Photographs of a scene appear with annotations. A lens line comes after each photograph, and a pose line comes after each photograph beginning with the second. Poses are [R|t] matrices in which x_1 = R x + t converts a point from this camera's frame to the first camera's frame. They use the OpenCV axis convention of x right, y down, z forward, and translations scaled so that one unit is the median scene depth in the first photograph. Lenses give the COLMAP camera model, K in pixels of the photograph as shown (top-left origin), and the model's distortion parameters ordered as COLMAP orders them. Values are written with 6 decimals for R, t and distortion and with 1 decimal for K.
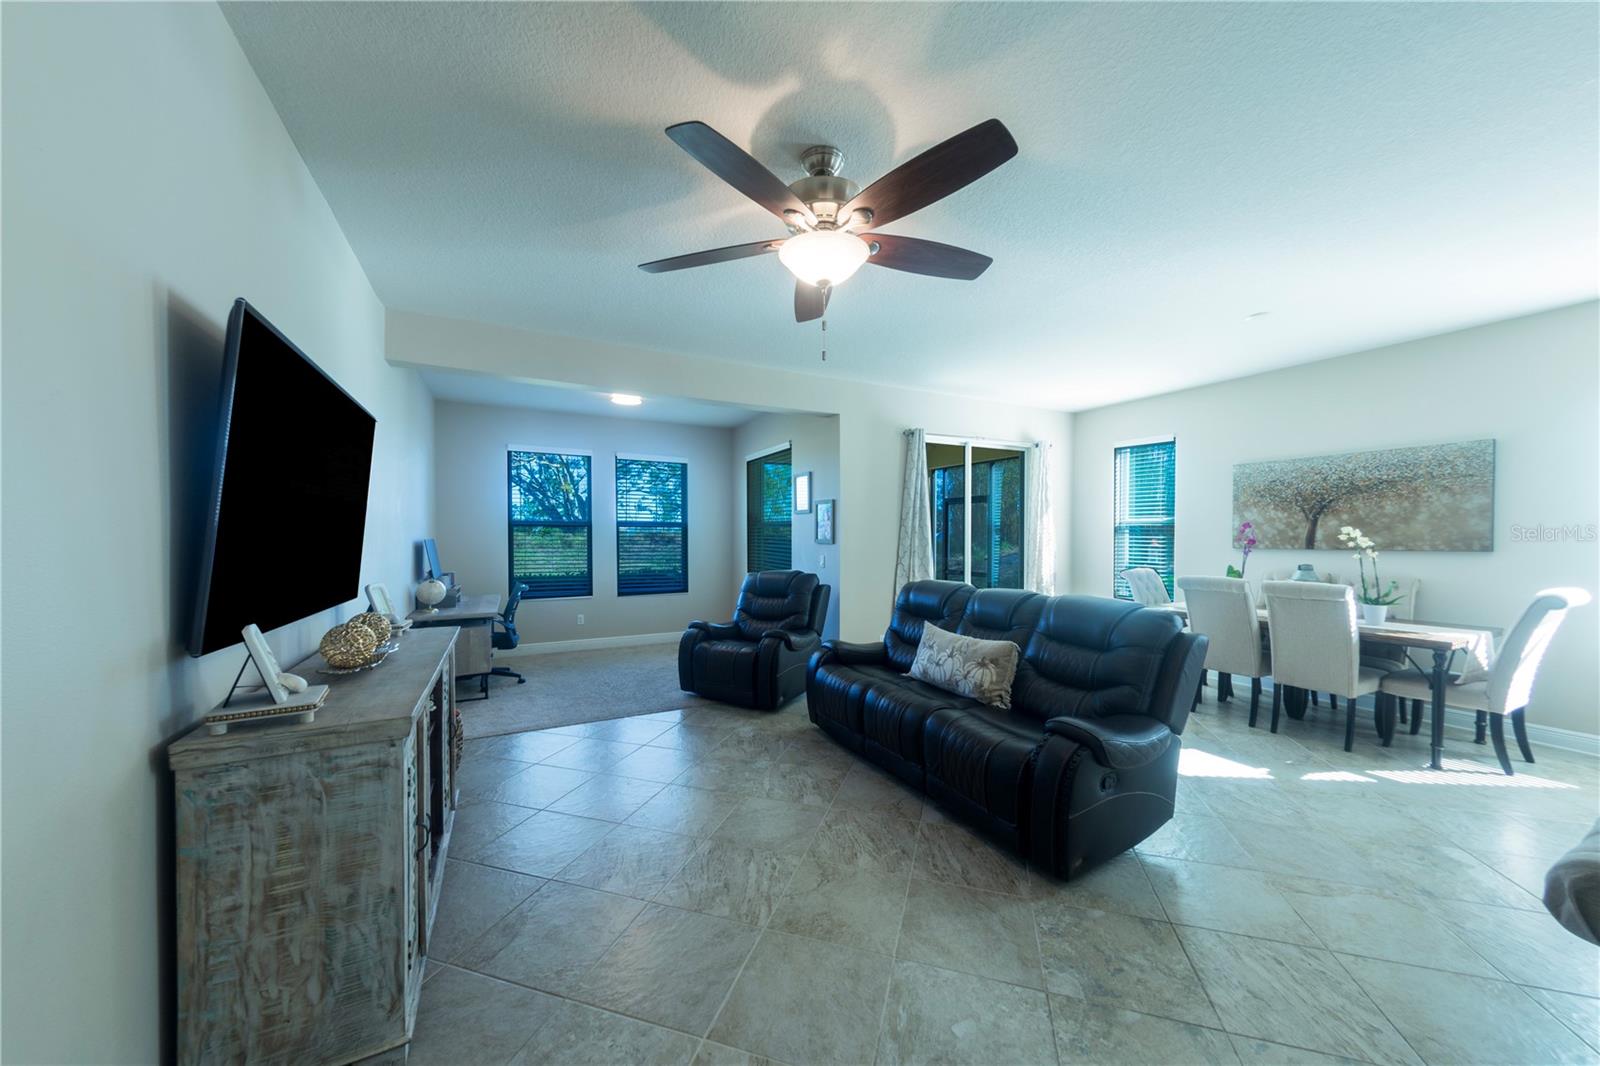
lens RADIAL K [[555.6, 0, 803.4], [0, 555.6, 546.7], [0, 0, 1]] dist [0.003521, -0.000177]
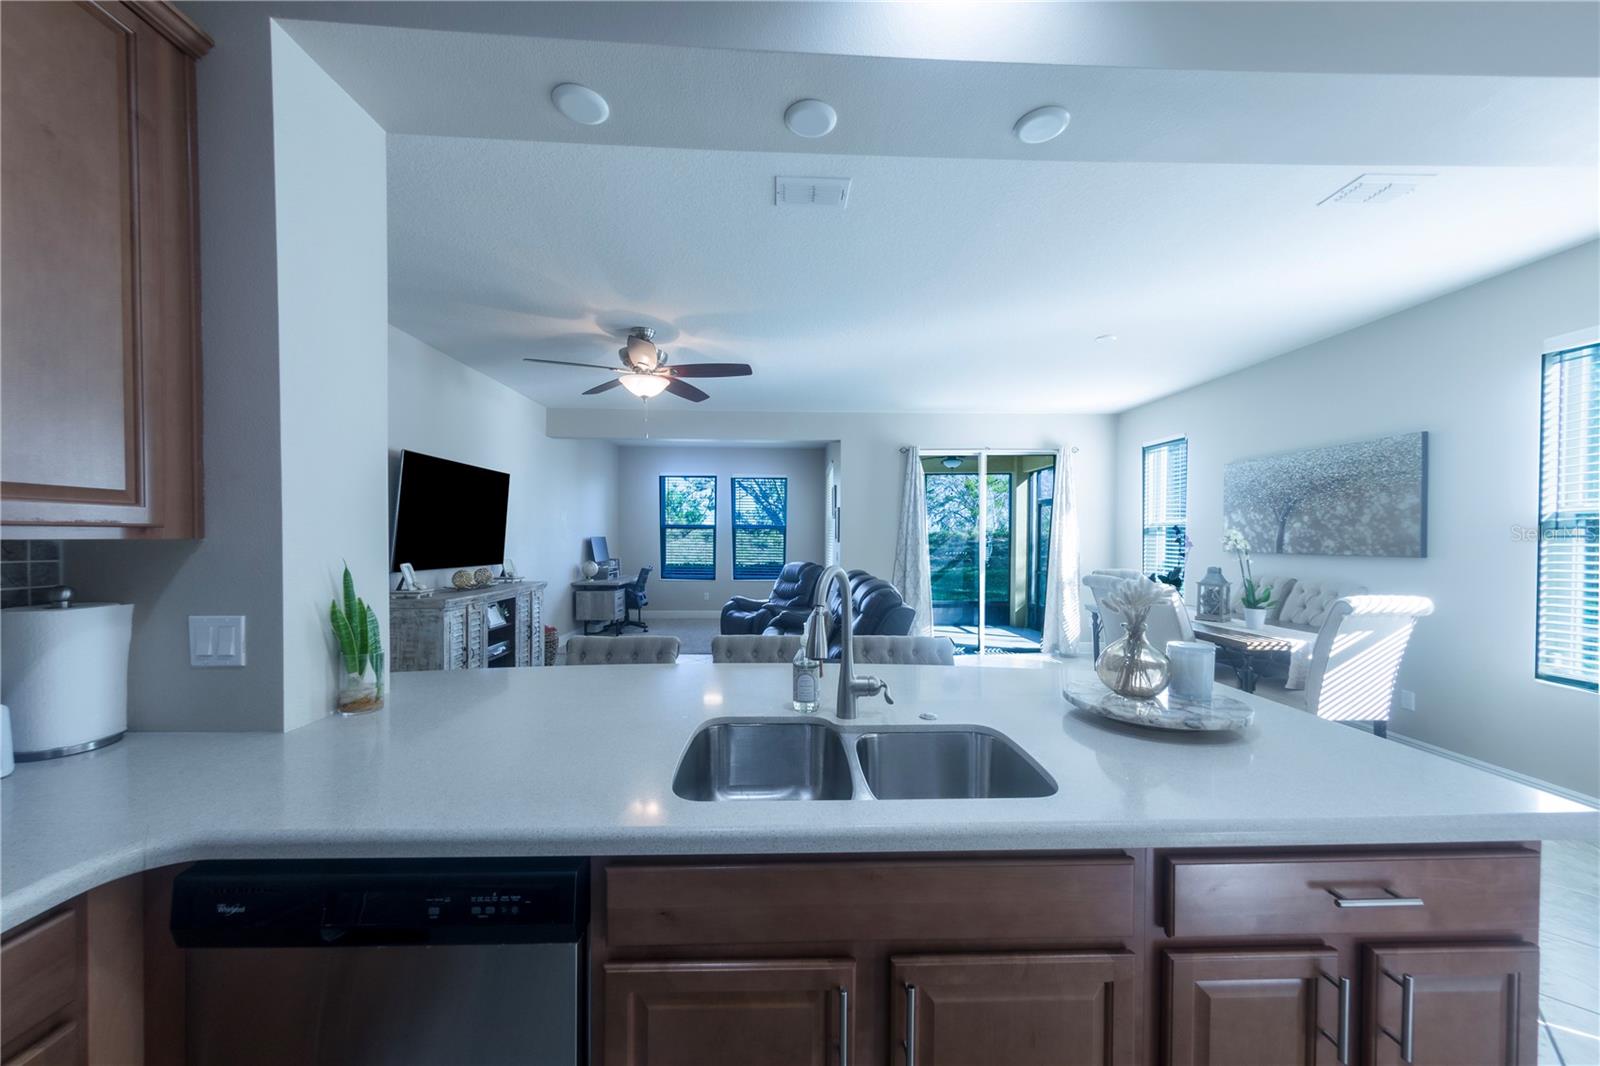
lens RADIAL K [[555.6, 0, 797.2], [0, 555.6, 541.5], [0, 0, 1]] dist [0.003521, -0.000177]
pose [[0.895288, 0.009459, -0.445387, 0.753659], [-0.013284, 0.999897, -0.005469, 0.001163], [0.445290, 0.010812, 0.895321, -0.247782]]
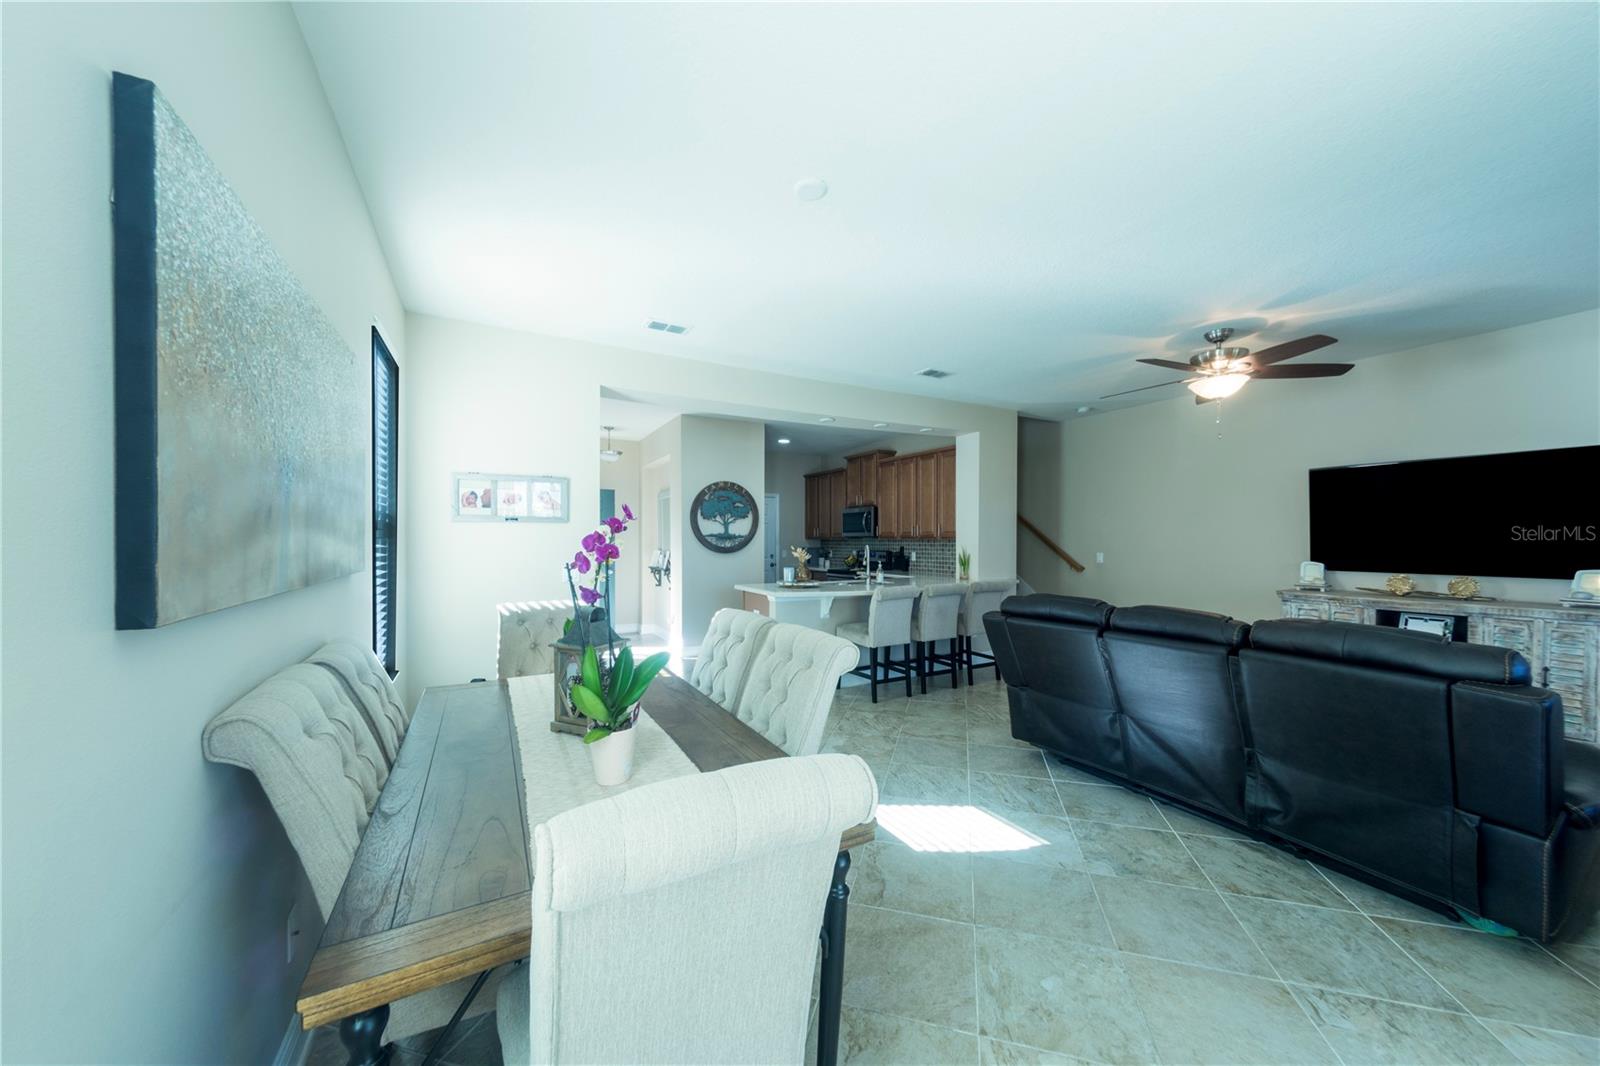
lens RADIAL K [[555.6, 0, 800.0], [0, 555.6, 538.0], [0, 0, 1]] dist [0.003521, -0.000177]
pose [[-0.999796, 0.002466, -0.020060, 0.830841], [0.002165, 0.999885, 0.015015, -0.027976], [0.020095, 0.014968, -0.999686, 1.588522]]
